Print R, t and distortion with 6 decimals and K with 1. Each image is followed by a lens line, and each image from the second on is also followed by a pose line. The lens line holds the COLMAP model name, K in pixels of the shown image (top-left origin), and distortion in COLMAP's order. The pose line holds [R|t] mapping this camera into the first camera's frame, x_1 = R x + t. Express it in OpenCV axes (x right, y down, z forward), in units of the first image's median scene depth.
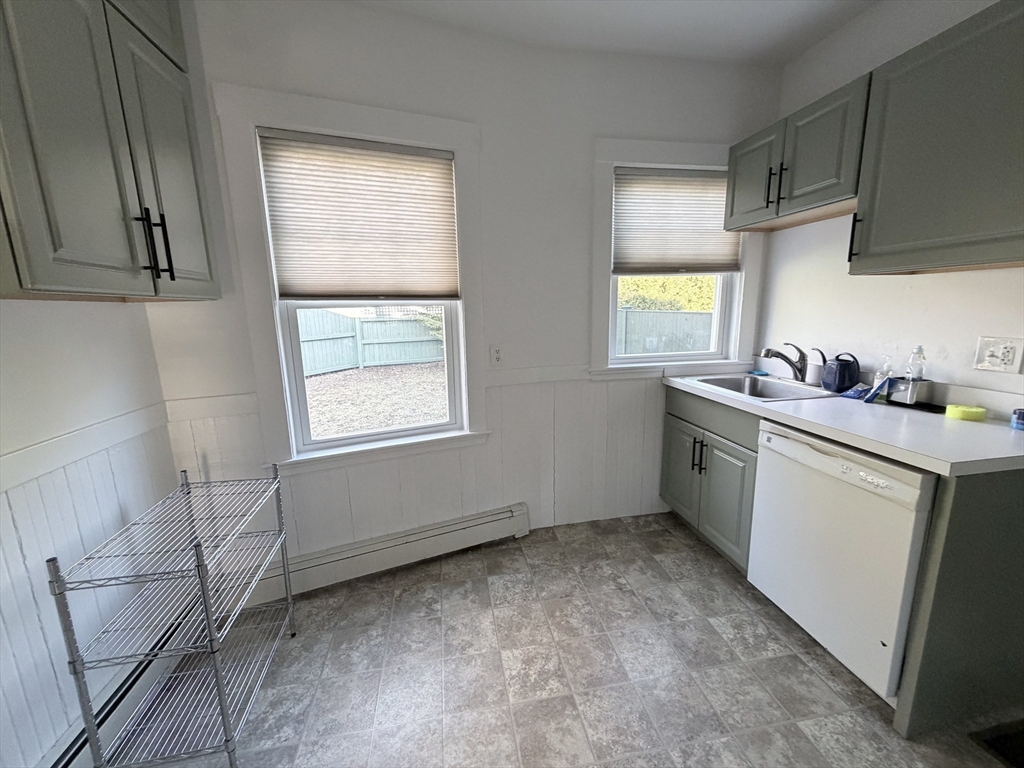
lens RADIAL K [[406.0, 0, 512.2], [0, 406.0, 386.3], [0, 0, 1]] dist [-0.001724, -0.000218]
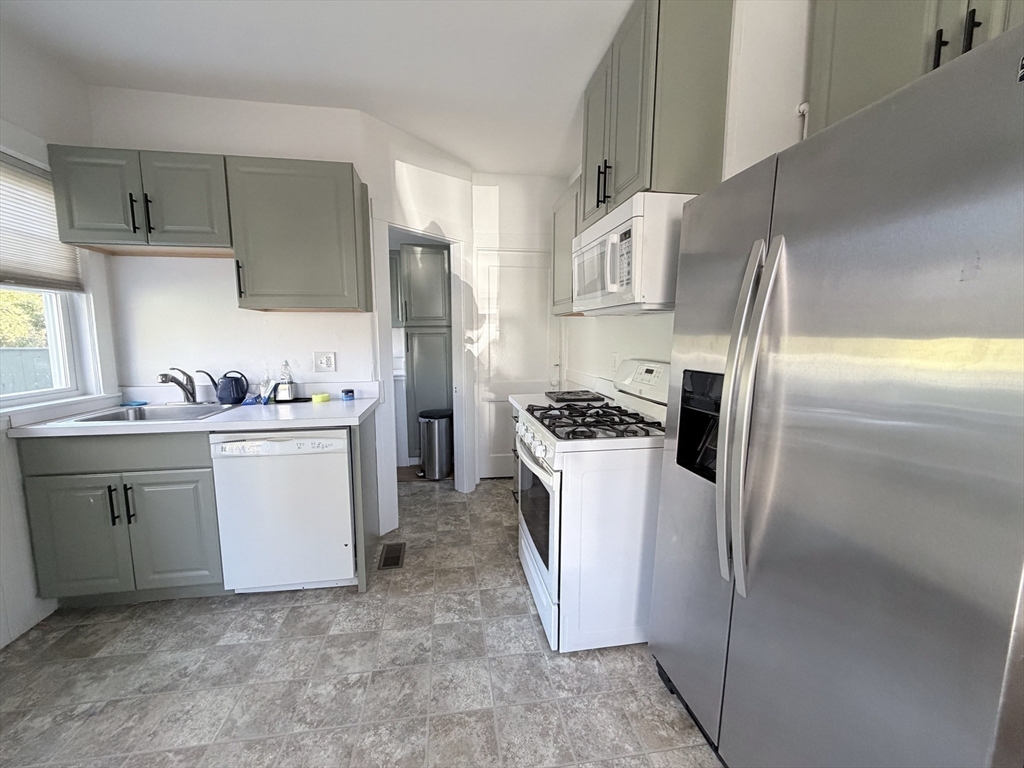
lens RADIAL K [[406.0, 0, 506.1], [0, 406.0, 387.5], [0, 0, 1]] dist [-0.001724, -0.000218]
pose [[0.020876, -0.103310, 0.994430, -0.381523], [0.194851, 0.975994, 0.097304, 0.008574], [-0.980611, 0.191734, 0.040505, 0.147394]]
